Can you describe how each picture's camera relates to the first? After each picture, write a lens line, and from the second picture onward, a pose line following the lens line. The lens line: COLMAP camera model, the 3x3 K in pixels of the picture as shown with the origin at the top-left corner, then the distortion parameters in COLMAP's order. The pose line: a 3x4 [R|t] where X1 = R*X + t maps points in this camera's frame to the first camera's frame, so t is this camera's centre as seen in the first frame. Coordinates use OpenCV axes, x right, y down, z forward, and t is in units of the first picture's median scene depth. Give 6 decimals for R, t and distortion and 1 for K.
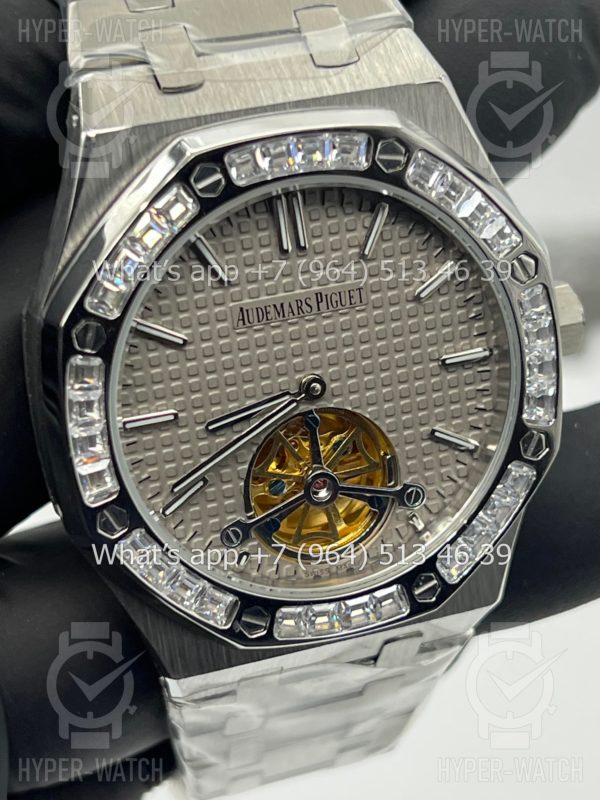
lens RADIAL K [[1868.4, 0, 297.4], [0, 1868.4, 427.3], [0, 0, 1]] dist [0.247691, -0.290156]
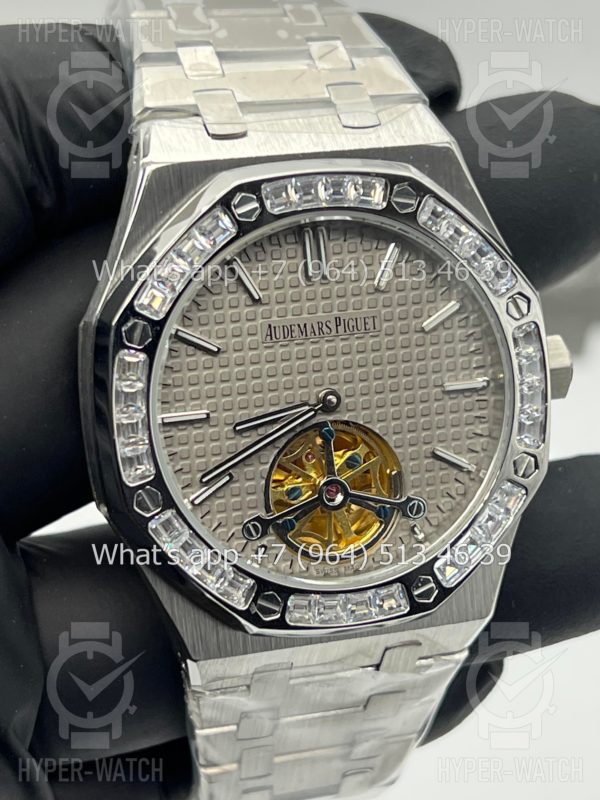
lens RADIAL K [[1868.4, 0, 297.4], [0, 1868.4, 427.3], [0, 0, 1]] dist [0.247691, -0.290156]
pose [[0.998942, 0.039920, -0.022837, 0.015394], [-0.043032, 0.986527, -0.157836, 0.174981], [0.016229, 0.158651, 0.987201, -0.119616]]
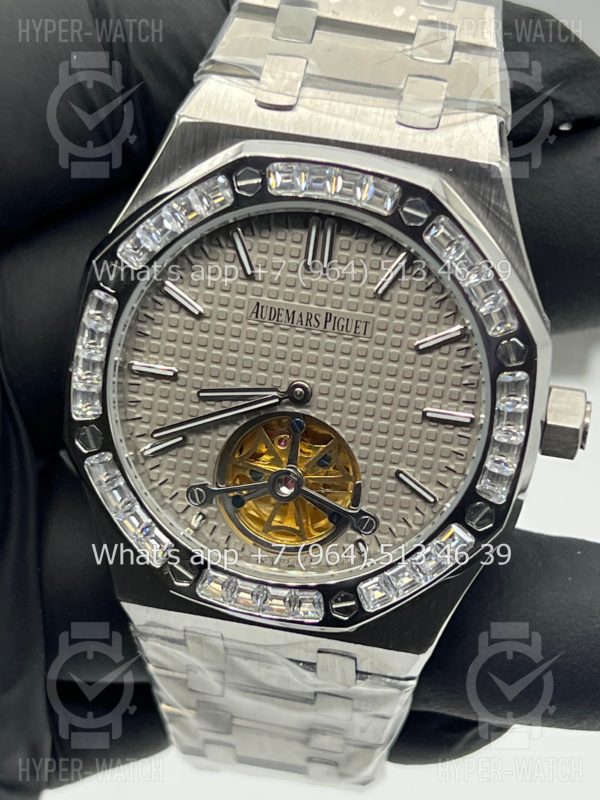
lens RADIAL K [[1868.4, 0, 297.4], [0, 1868.4, 427.3], [0, 0, 1]] dist [0.247691, -0.290156]
pose [[0.862185, 0.319145, -0.393425, 0.452029], [-0.352092, 0.935883, -0.012420, 0.012384], [0.364236, 0.149230, 0.919273, -0.022724]]
